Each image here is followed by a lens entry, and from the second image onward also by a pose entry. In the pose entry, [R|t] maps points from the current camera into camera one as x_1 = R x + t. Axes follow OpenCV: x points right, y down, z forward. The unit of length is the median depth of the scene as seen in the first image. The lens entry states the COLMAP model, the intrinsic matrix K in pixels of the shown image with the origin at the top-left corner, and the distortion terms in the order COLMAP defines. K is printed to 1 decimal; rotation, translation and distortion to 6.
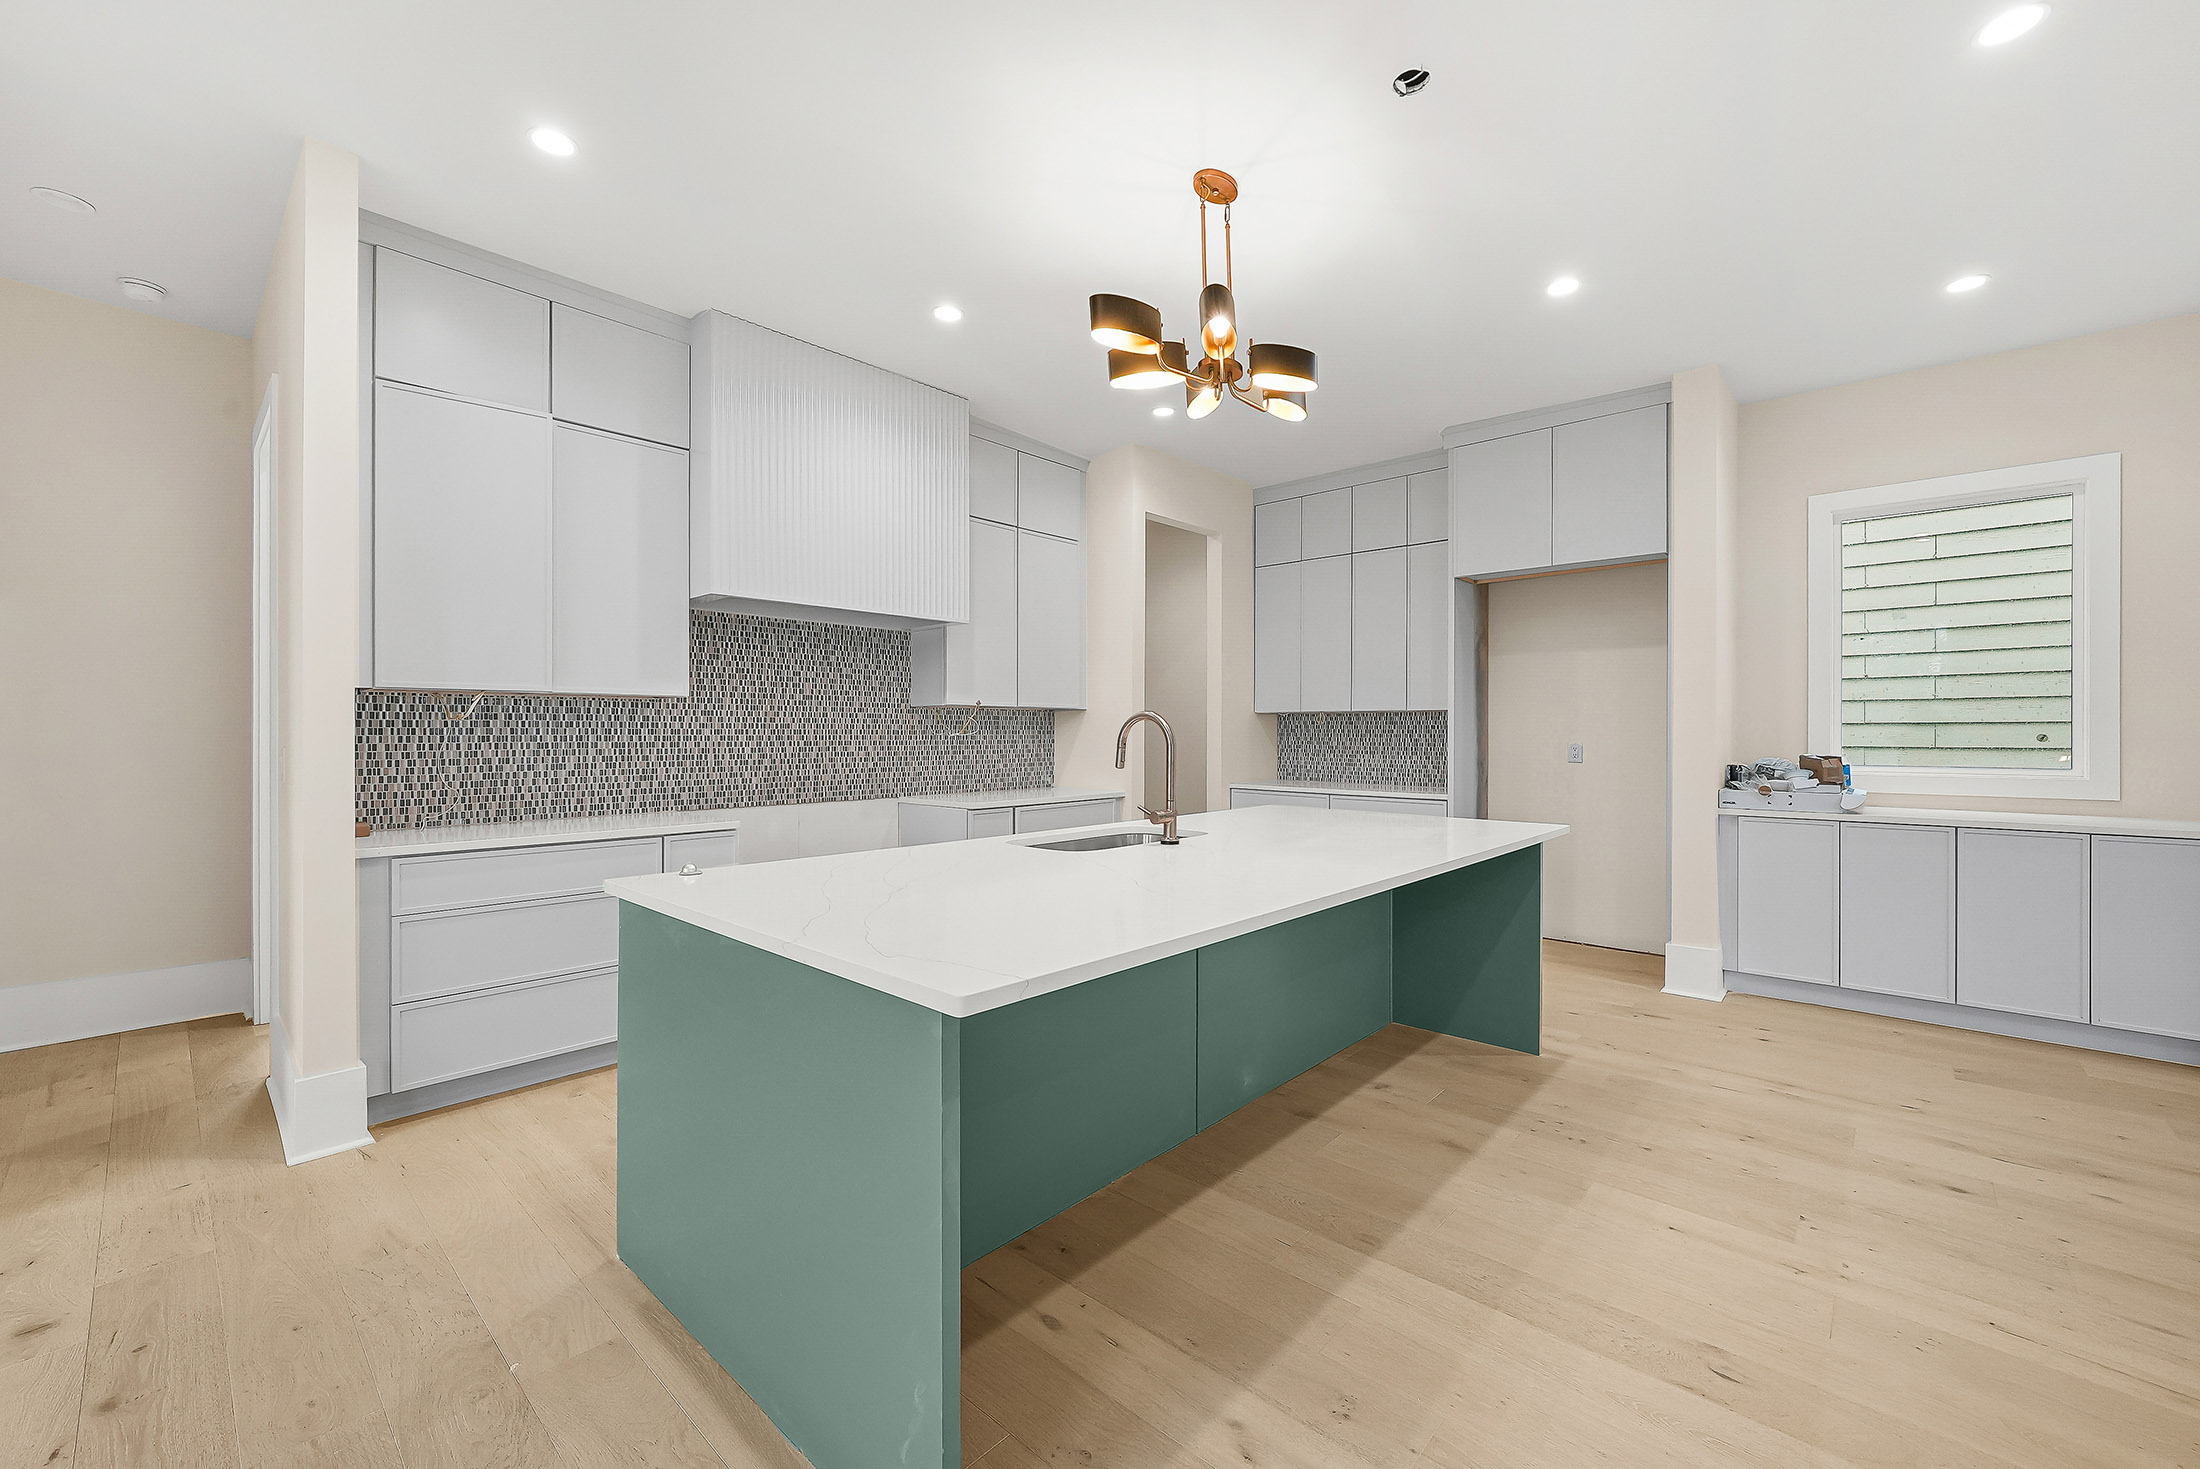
lens RADIAL K [[869.0, 0, 1104.1], [0, 869.0, 737.6], [0, 0, 1]] dist [-0.005673, 0.001327]
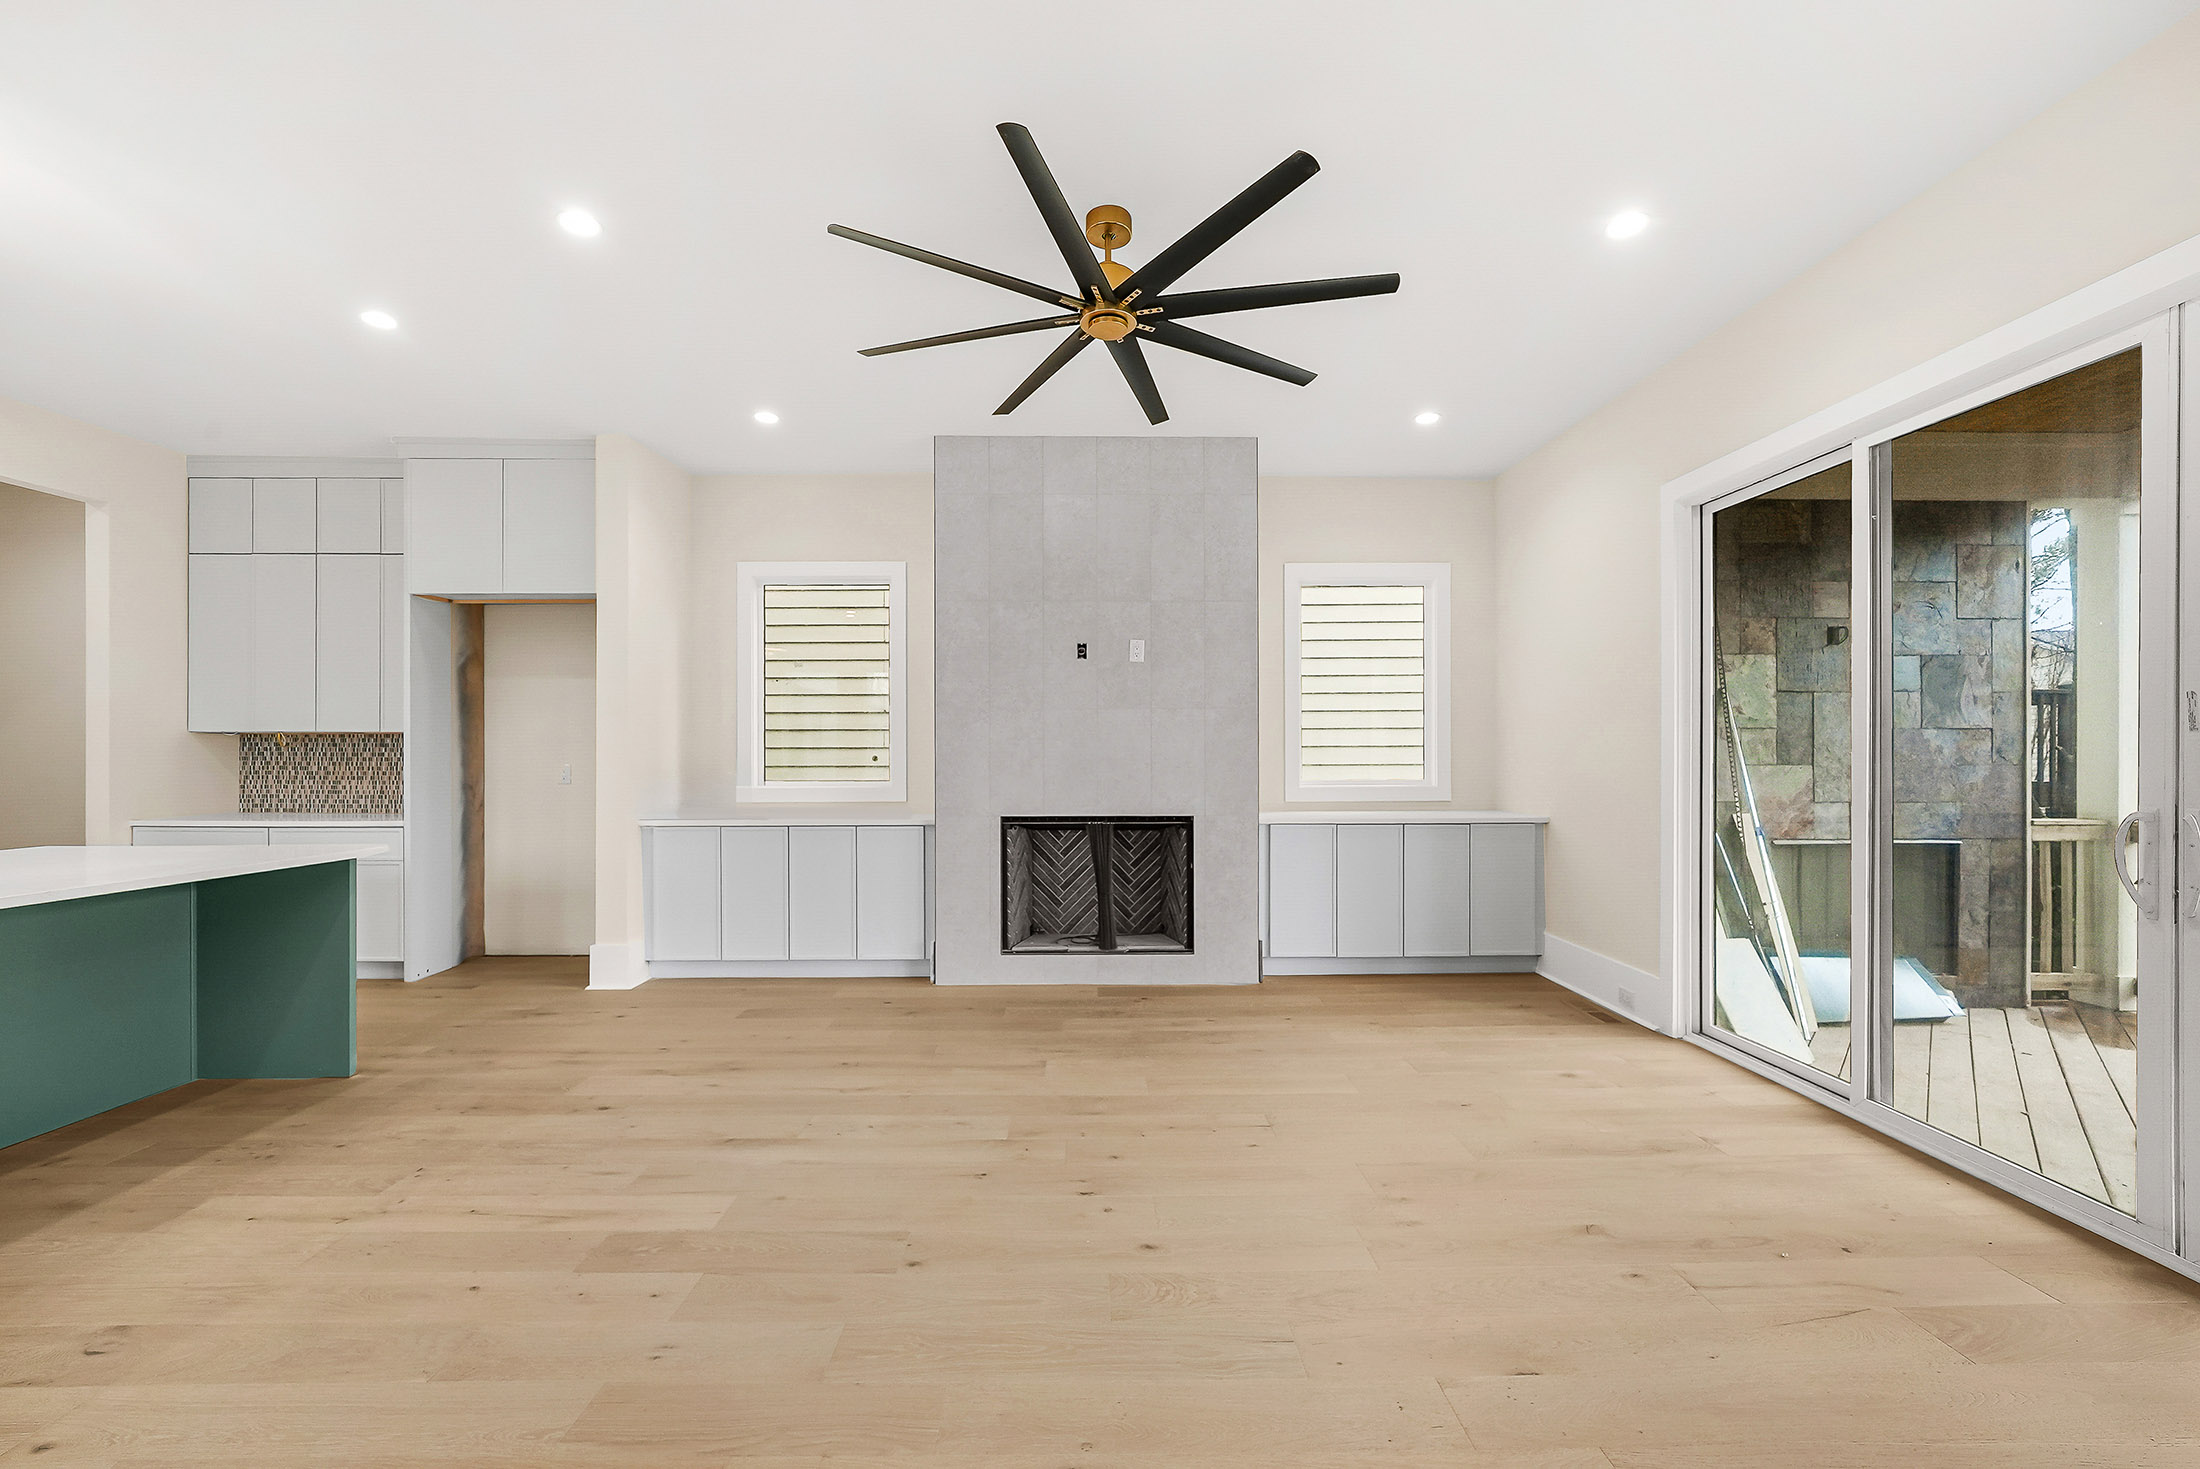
lens RADIAL K [[869.0, 0, 1090.4], [0, 869.0, 759.3], [0, 0, 1]] dist [-0.005673, 0.001327]
pose [[0.731803, -0.002116, 0.681512, 0.385377], [0.005445, 0.999981, -0.002742, 0.006584], [-0.681494, 0.005717, 0.731801, -0.267998]]
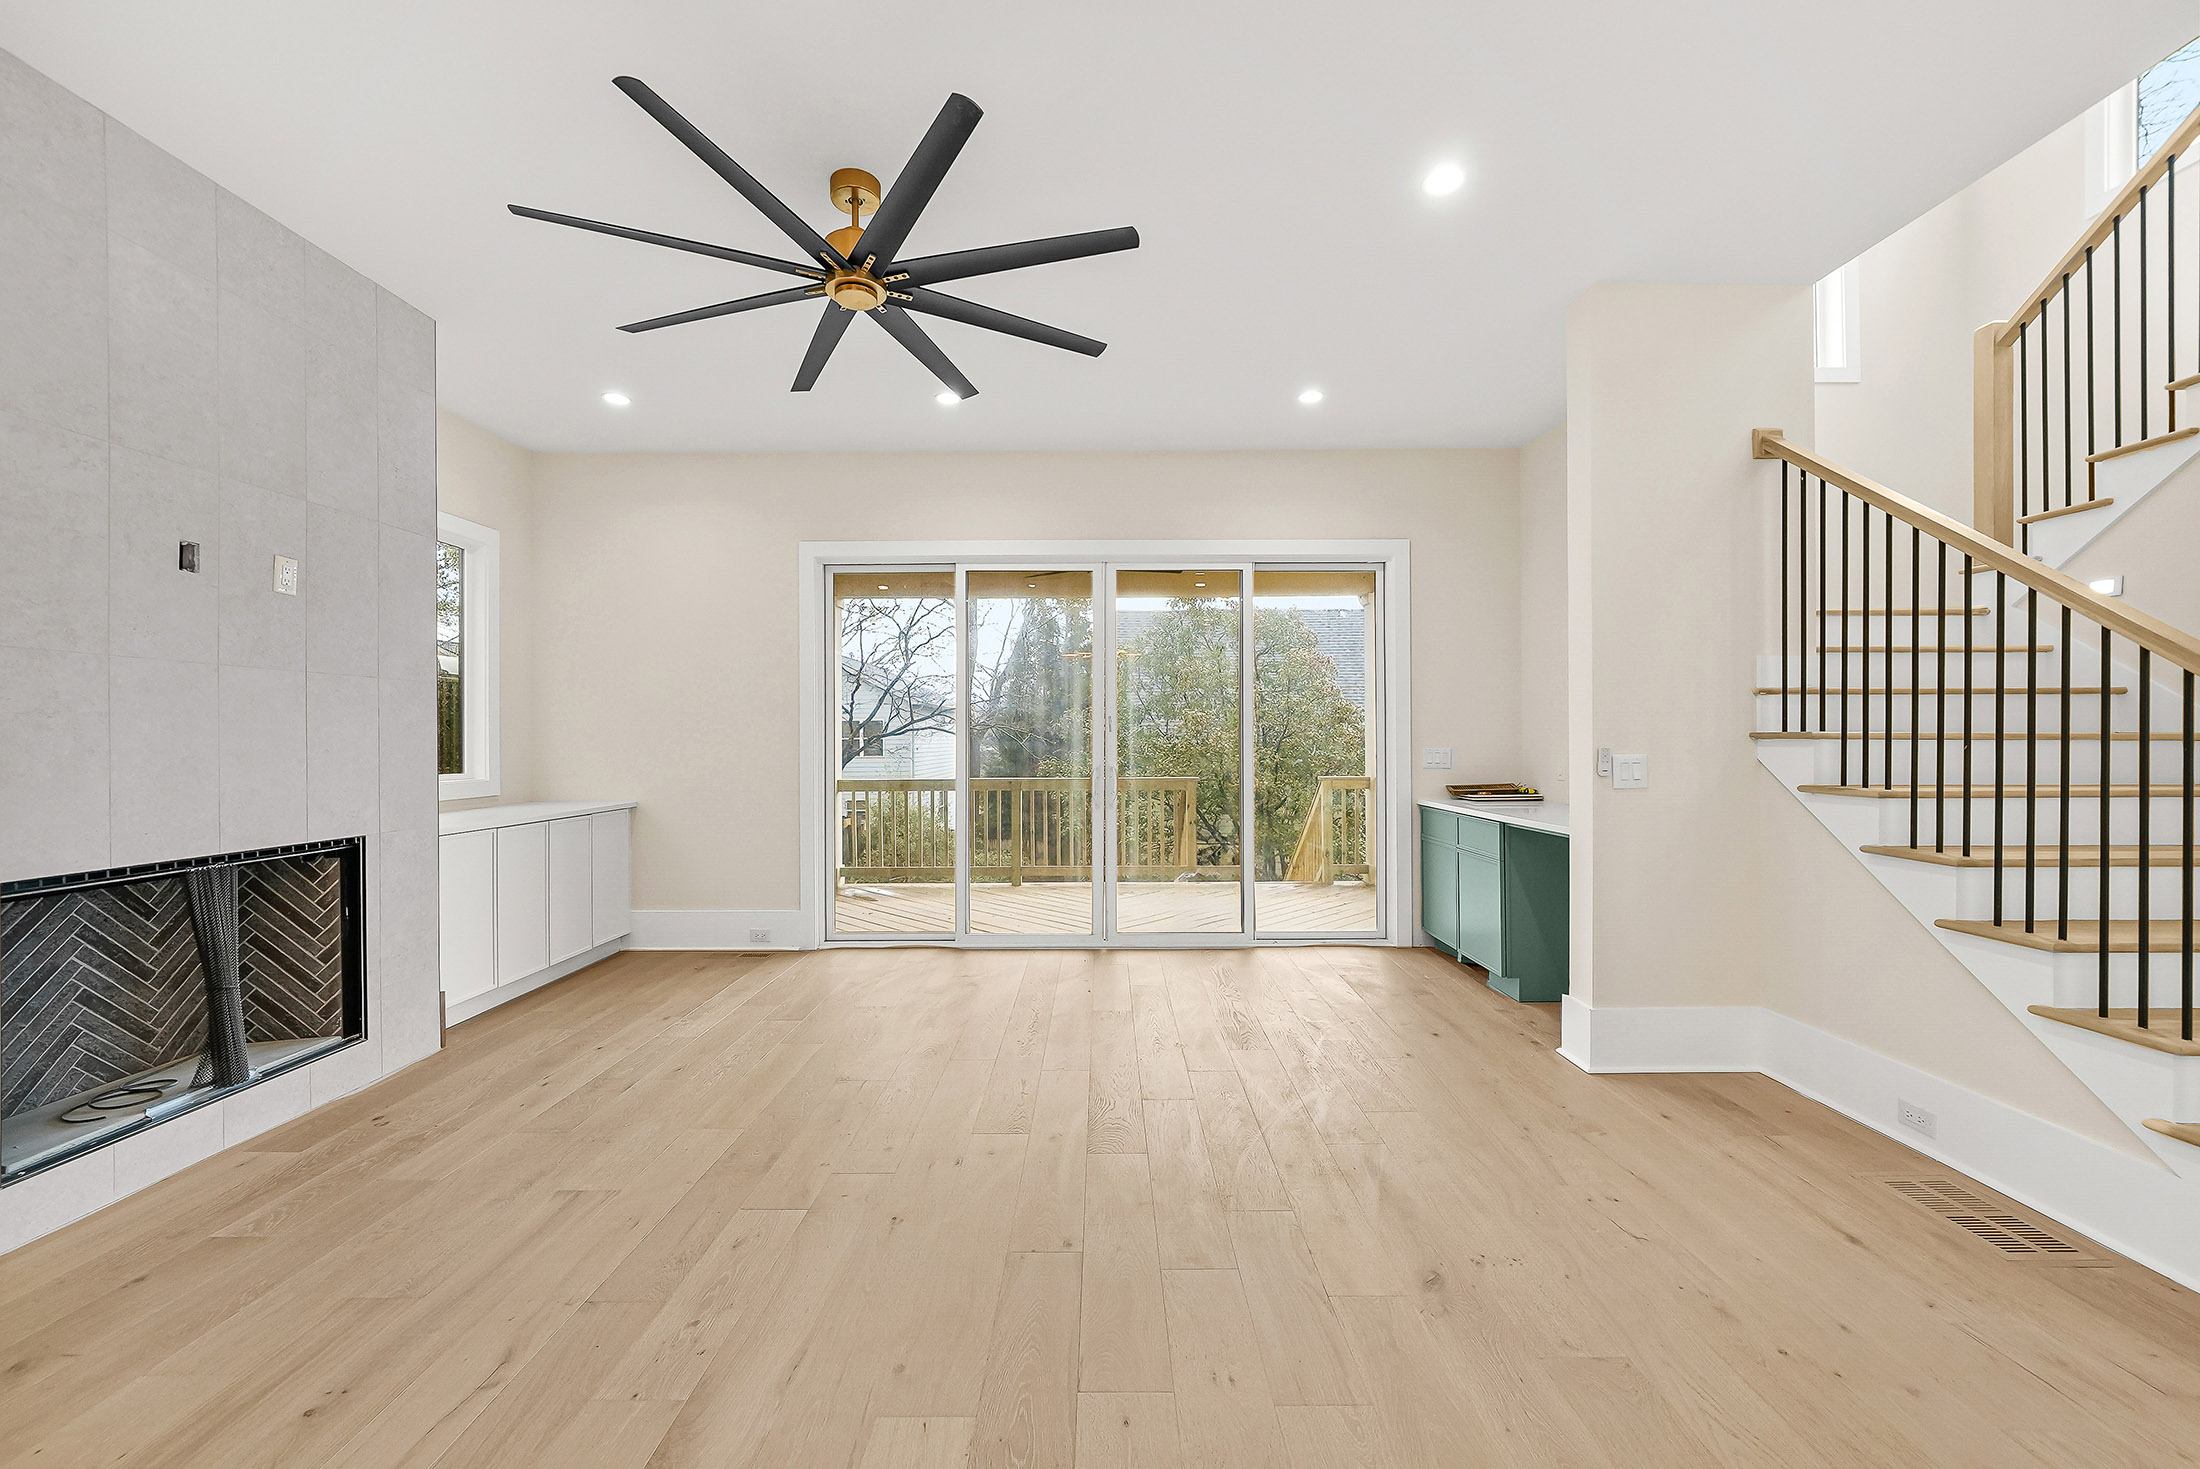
lens RADIAL K [[869.0, 0, 1103.7], [0, 869.0, 730.8], [0, 0, 1]] dist [-0.005673, 0.001327]
pose [[-0.672946, 0.011665, 0.739599, 0.243855], [0.010825, 0.999924, -0.005922, -0.003107], [-0.739612, 0.004021, -0.673021, 0.558764]]
